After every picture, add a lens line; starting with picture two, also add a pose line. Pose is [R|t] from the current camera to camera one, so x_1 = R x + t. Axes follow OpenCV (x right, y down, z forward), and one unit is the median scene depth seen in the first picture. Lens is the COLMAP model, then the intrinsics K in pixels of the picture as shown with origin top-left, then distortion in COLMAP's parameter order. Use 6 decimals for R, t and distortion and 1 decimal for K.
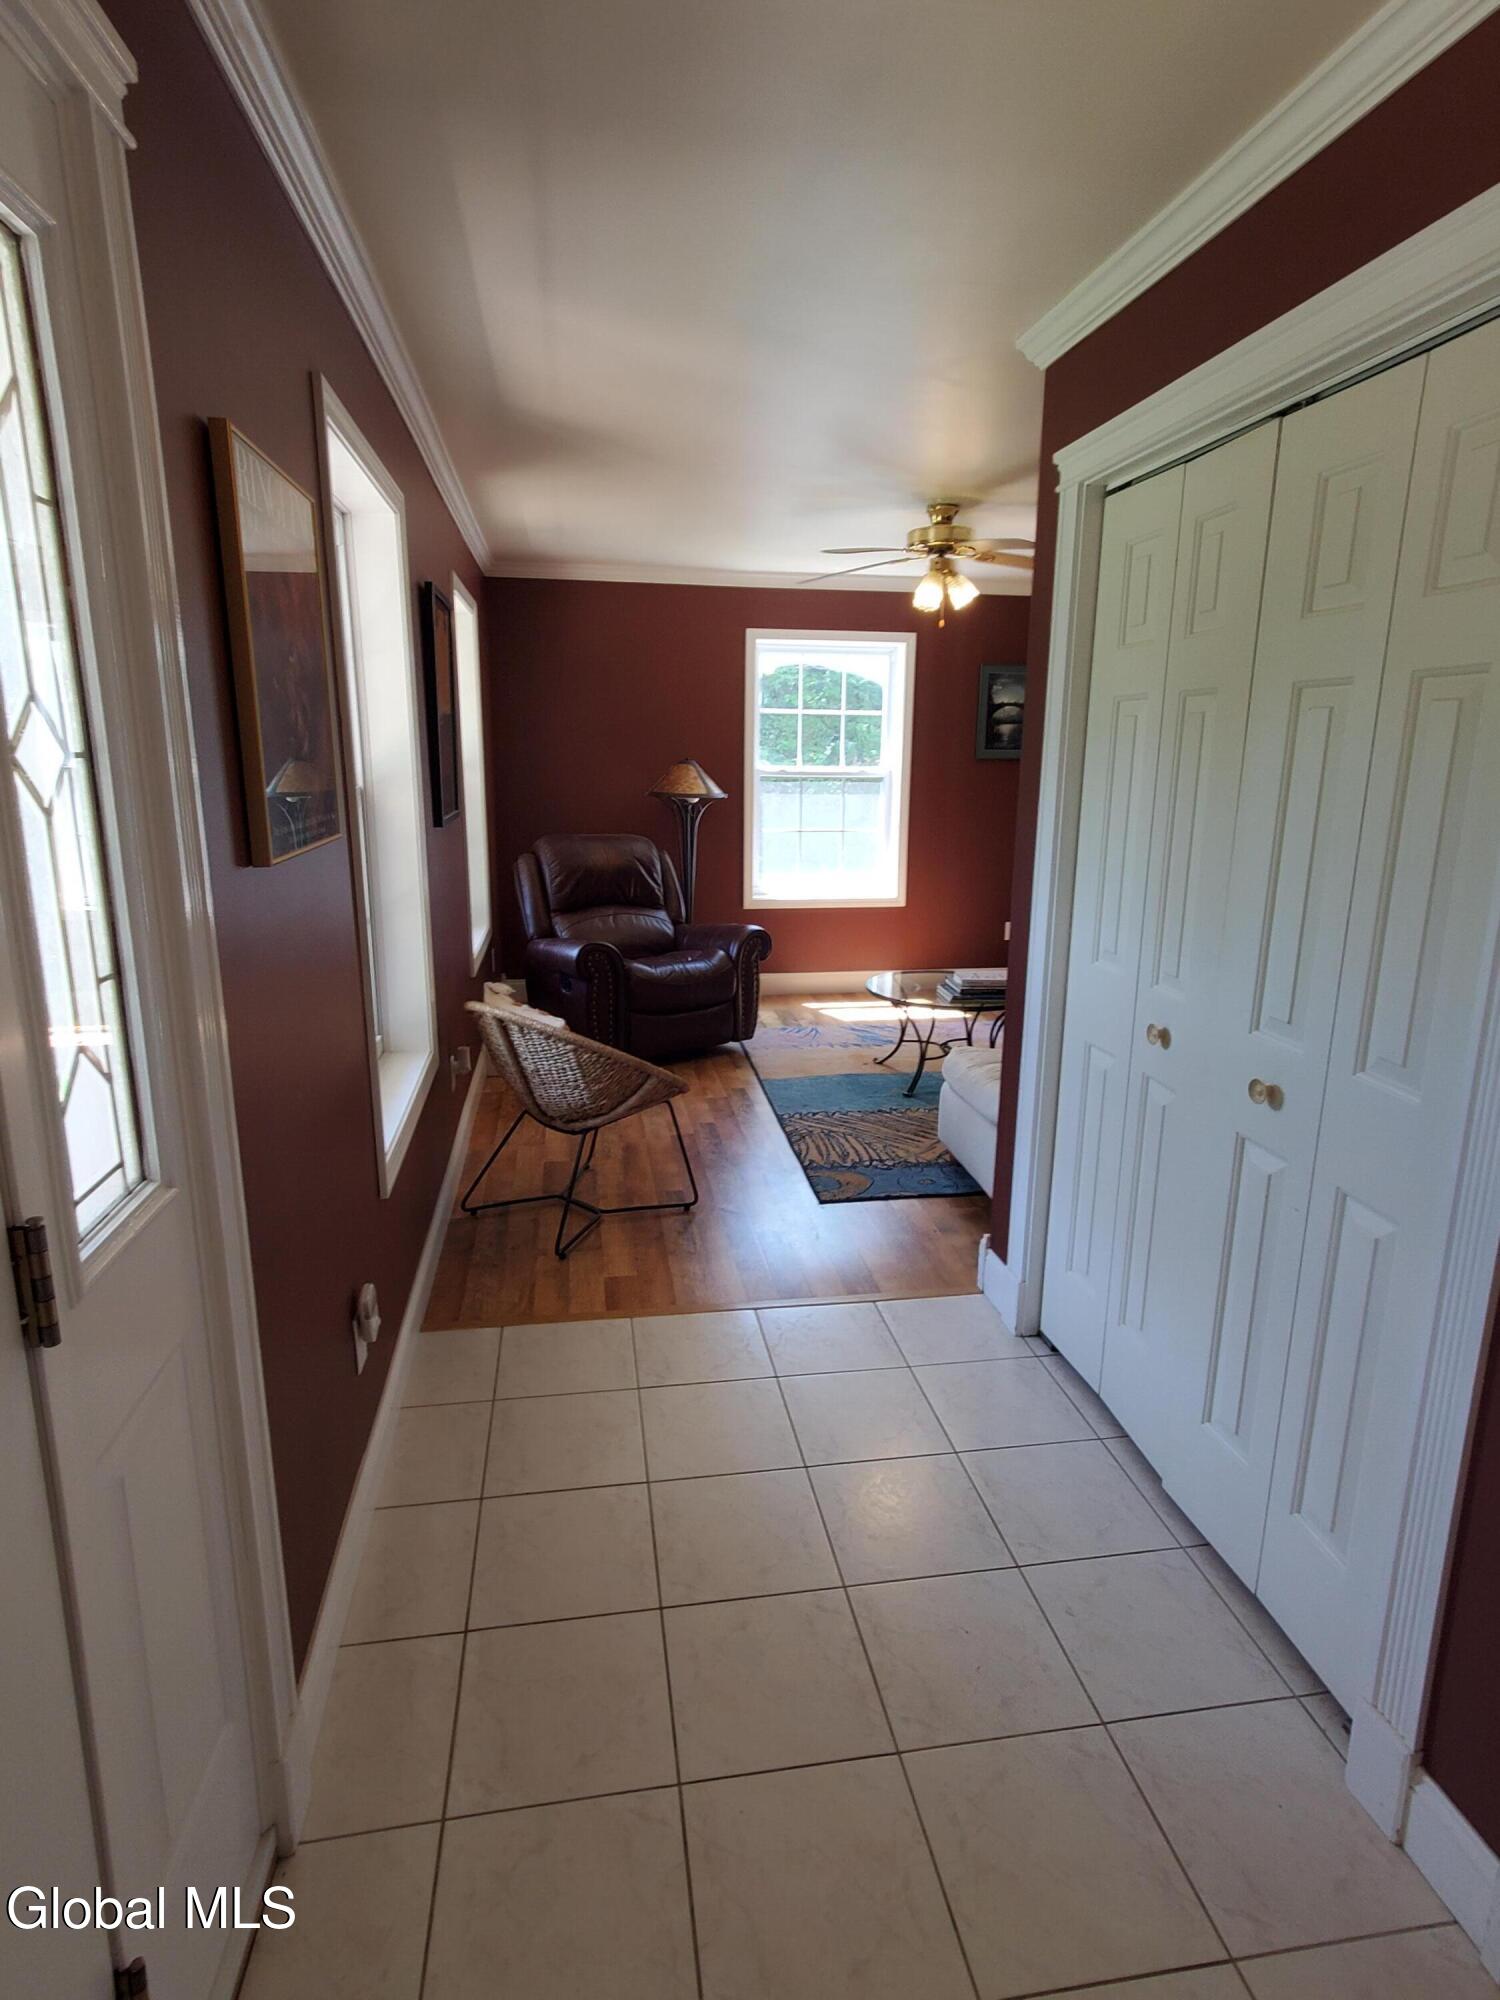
lens RADIAL K [[1088.8, 0, 754.7], [0, 1088.8, 986.5], [0, 0, 1]] dist [0.006850, 0.001536]
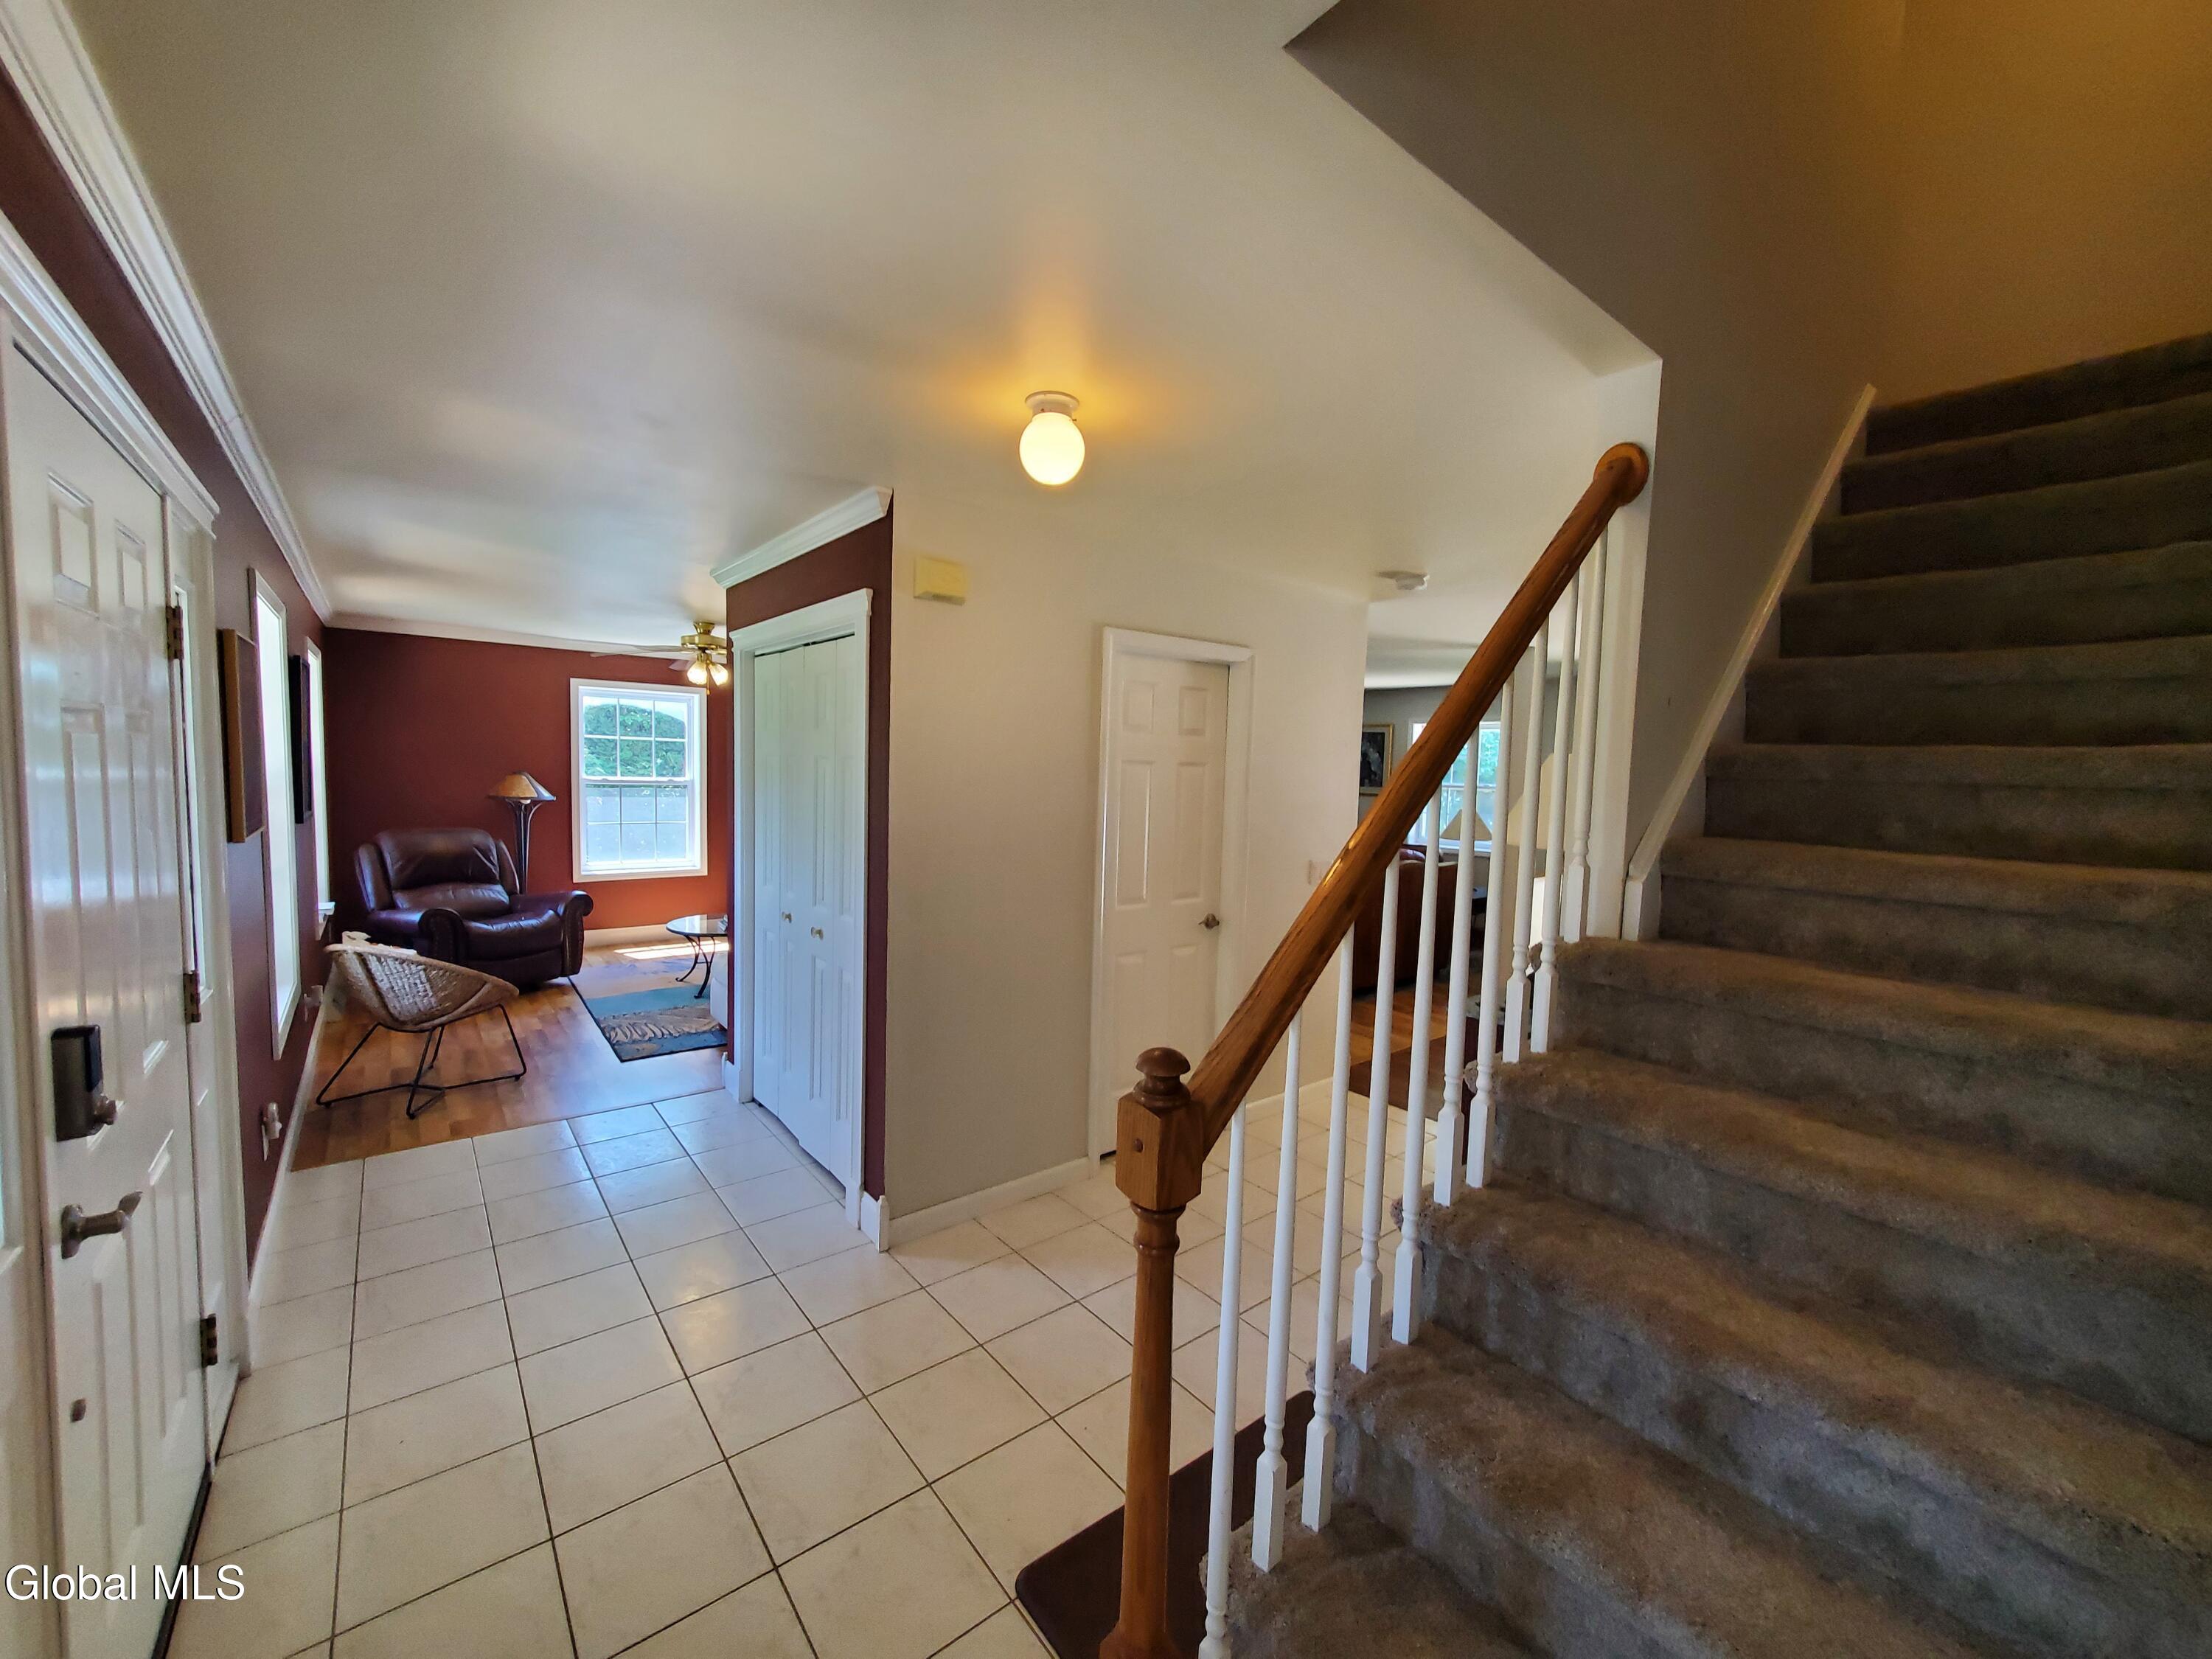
lens RADIAL K [[879.4, 0, 1099.4], [0, 879.4, 827.4], [0, 0, 1]] dist [0.005984, -0.001279]
pose [[0.872245, -0.019001, 0.488699, 0.032539], [0.084829, 0.989977, -0.112913, 0.048339], [-0.481656, 0.139944, 0.865115, -0.310360]]
